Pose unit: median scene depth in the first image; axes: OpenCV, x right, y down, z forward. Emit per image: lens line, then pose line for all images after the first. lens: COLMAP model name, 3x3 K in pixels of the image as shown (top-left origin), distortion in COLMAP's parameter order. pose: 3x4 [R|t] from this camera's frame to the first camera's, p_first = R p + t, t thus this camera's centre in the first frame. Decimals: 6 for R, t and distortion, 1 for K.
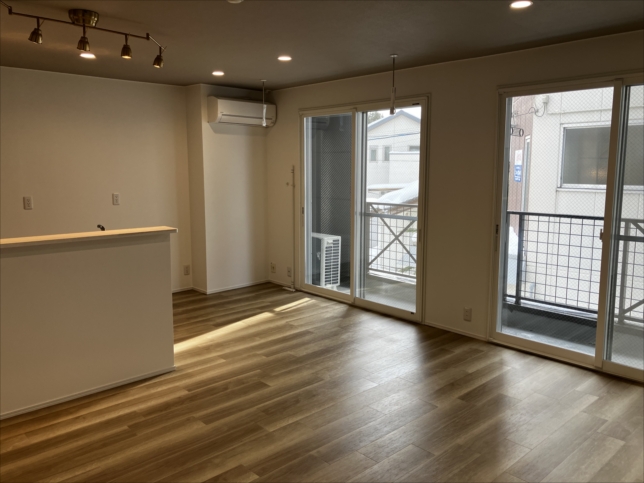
lens RADIAL K [[526.8, 0, 322.0], [0, 526.8, 241.5], [0, 0, 1]] dist [-0.004451, -0.013277]
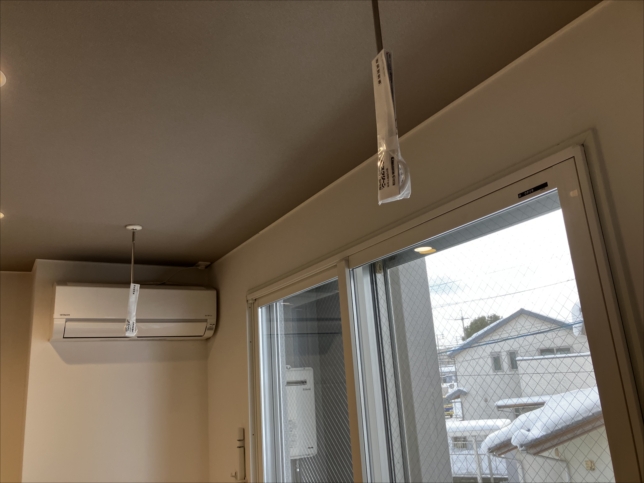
lens RADIAL K [[526.8, 0, 322.0], [0, 526.8, 241.5], [0, 0, 1]] dist [-0.004451, -0.013277]
pose [[0.971224, -0.123691, -0.203531, 0.107071], [0.034729, 0.918982, -0.392768, -0.122386], [0.235623, 0.374397, 0.896832, 0.634709]]
